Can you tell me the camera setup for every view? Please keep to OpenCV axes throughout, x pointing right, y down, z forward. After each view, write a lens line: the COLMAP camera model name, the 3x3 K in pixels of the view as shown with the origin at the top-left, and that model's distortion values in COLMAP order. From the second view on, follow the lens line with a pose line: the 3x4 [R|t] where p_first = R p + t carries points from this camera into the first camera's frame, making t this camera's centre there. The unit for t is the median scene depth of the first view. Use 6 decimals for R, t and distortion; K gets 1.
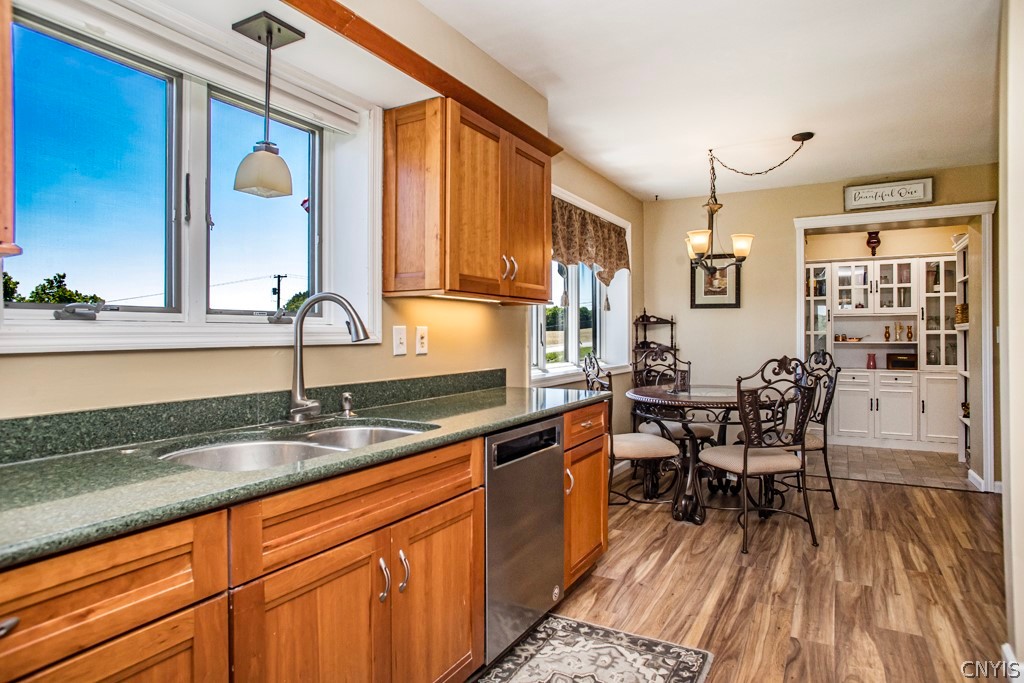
lens RADIAL K [[582.6, 0, 512.0], [0, 582.6, 341.5], [0, 0, 1]] dist [-0.070400, 0.045373]
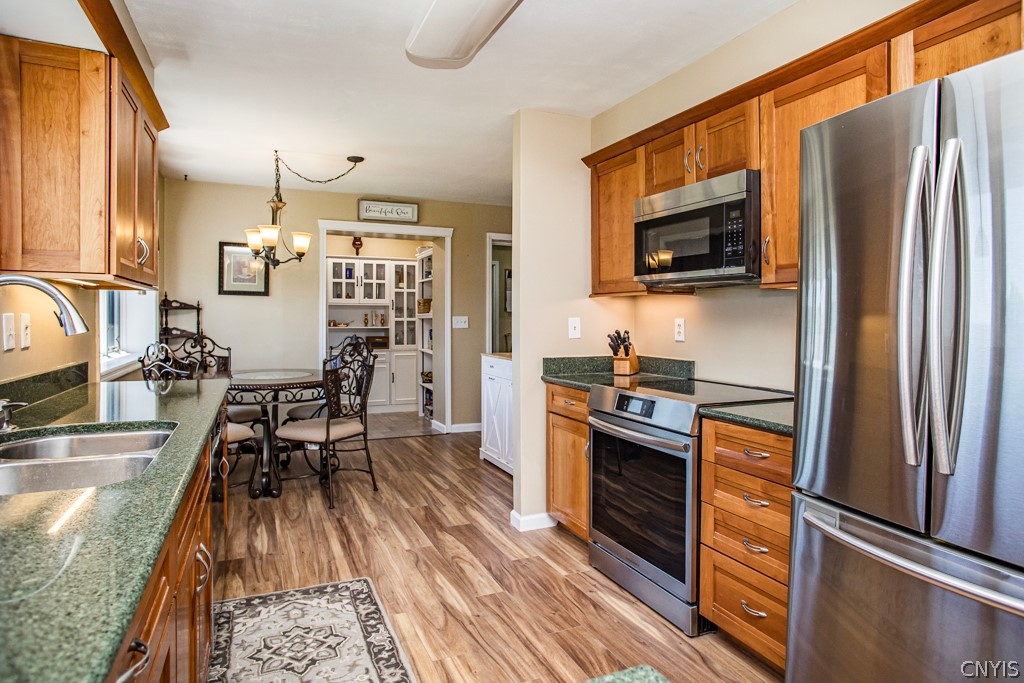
lens RADIAL K [[595.3, 0, 518.4], [0, 595.3, 330.2], [0, 0, 1]] dist [-0.073414, 0.056519]
pose [[0.590256, -0.008300, 0.807173, -0.334491], [0.000136, 0.999948, 0.010183, -0.009305], [-0.807216, -0.005901, 0.590227, -0.022412]]
